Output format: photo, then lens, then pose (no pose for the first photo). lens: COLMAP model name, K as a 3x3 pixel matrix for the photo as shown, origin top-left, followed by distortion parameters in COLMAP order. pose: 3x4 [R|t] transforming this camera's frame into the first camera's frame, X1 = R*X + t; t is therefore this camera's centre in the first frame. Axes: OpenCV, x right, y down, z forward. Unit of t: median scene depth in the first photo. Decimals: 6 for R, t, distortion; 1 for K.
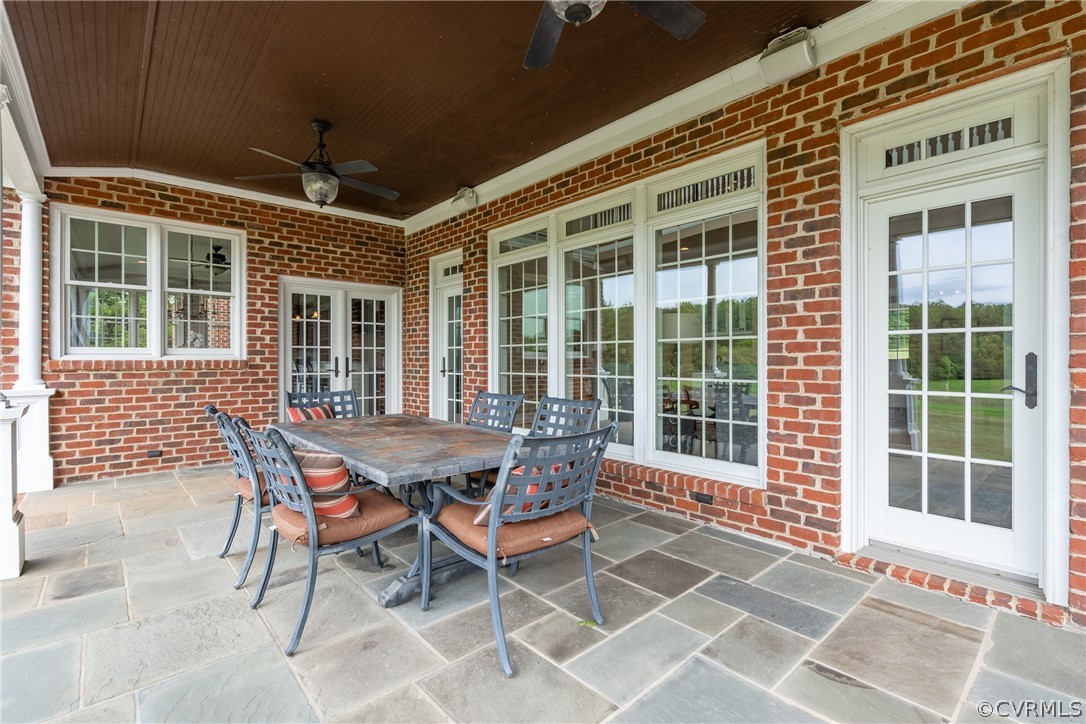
lens RADIAL K [[496.4, 0, 546.8], [0, 496.4, 359.3], [0, 0, 1]] dist [-0.004855, 0.000071]
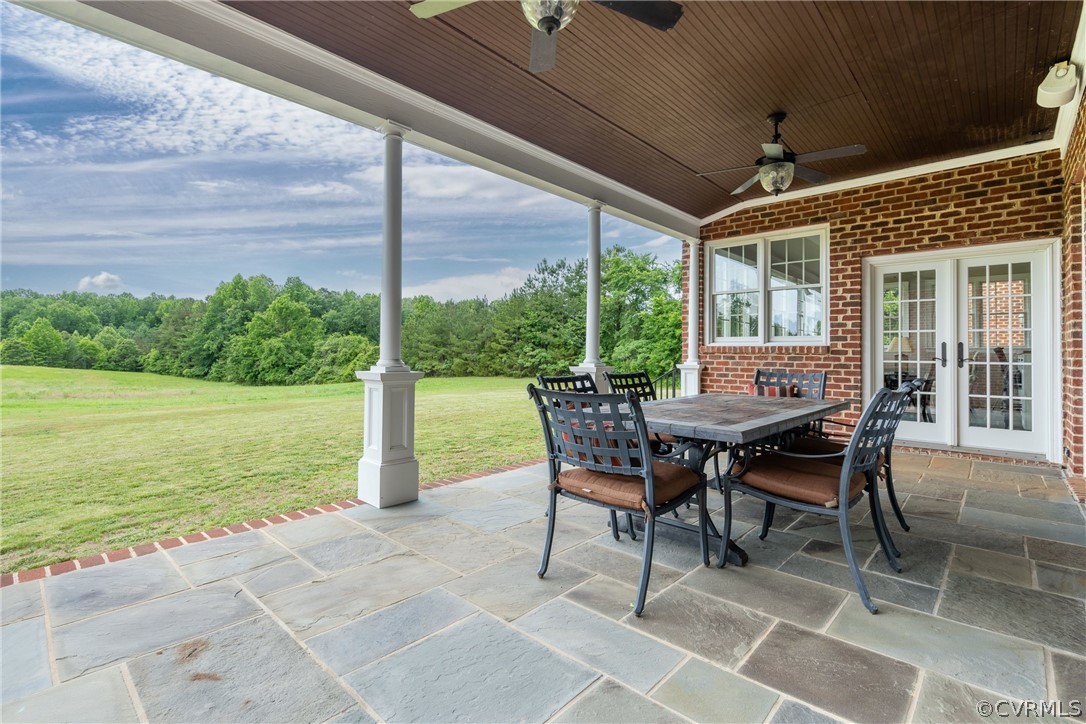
lens RADIAL K [[496.4, 0, 524.3], [0, 496.4, 350.8], [0, 0, 1]] dist [-0.004855, 0.000071]
pose [[0.069626, -0.001475, -0.997572, 0.406984], [-0.008429, 0.999962, -0.002067, 0.020182], [0.997538, 0.008552, 0.069611, 0.292989]]
